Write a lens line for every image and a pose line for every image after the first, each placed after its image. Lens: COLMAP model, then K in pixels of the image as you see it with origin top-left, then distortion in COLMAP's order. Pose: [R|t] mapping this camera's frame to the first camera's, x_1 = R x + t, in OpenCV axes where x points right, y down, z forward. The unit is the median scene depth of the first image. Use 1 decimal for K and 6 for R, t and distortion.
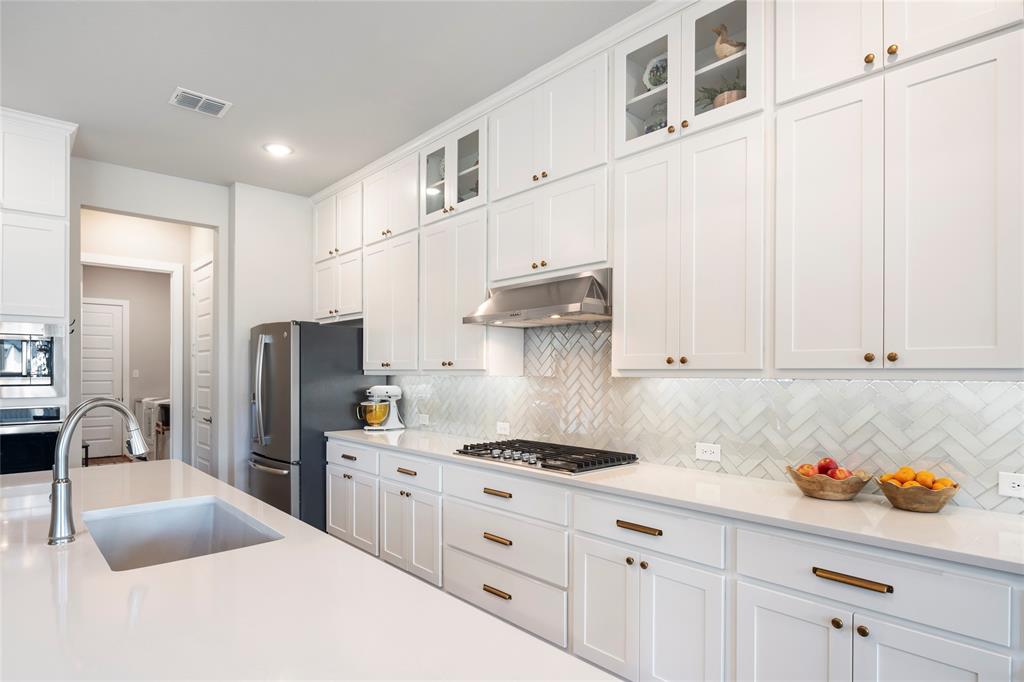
lens RADIAL K [[566.2, 0, 512.3], [0, 566.2, 372.2], [0, 0, 1]] dist [-0.000787, -0.005980]
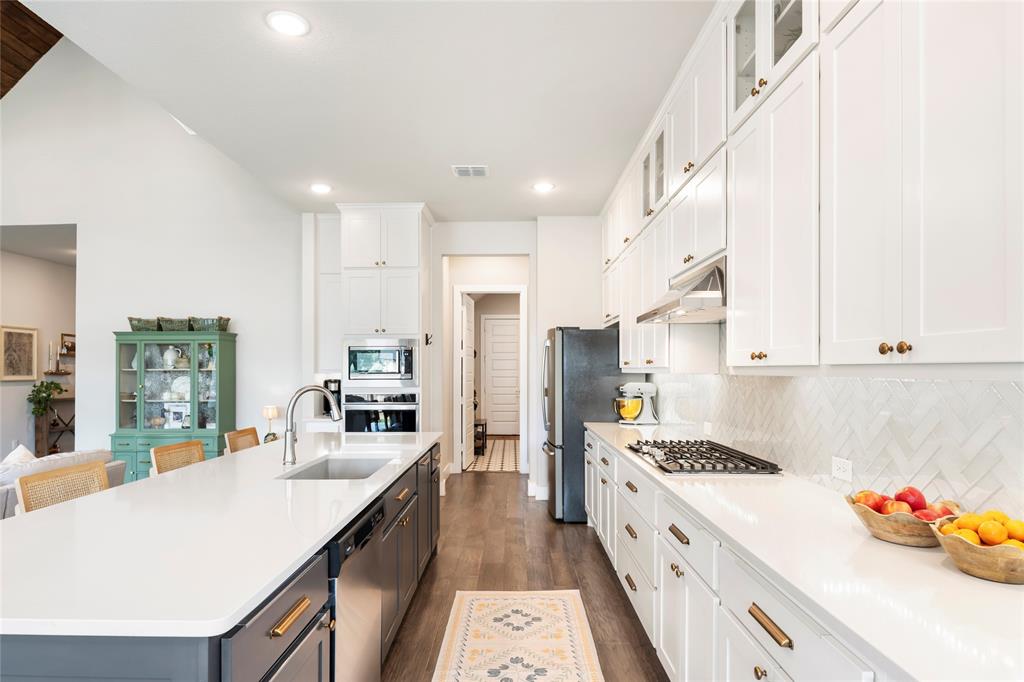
lens RADIAL K [[566.2, 0, 499.6], [0, 566.2, 369.0], [0, 0, 1]] dist [-0.000787, -0.005980]
pose [[0.722545, -0.003149, -0.691317, 0.428684], [0.001359, 0.999994, -0.003136, 0.001052], [0.691323, 0.001326, 0.722545, 0.069306]]
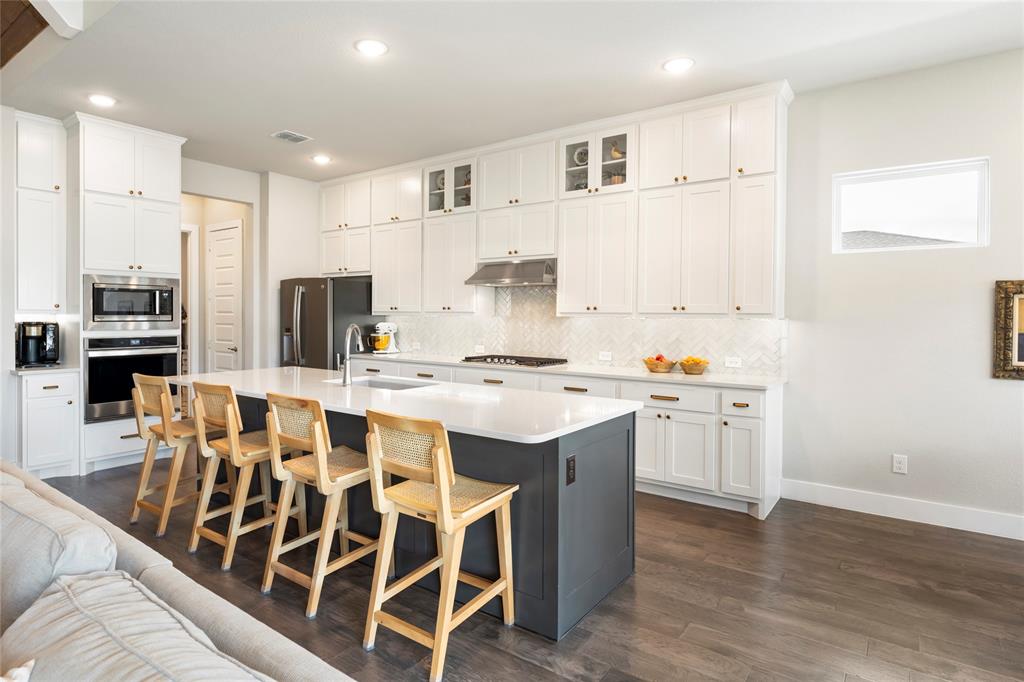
lens RADIAL K [[566.2, 0, 515.3], [0, 566.2, 322.0], [0, 0, 1]] dist [-0.000787, -0.005980]
pose [[0.978111, 0.002573, 0.208066, -0.273671], [-0.005558, 0.999890, 0.013760, 0.001417], [-0.208007, -0.014615, 0.978018, -0.630596]]
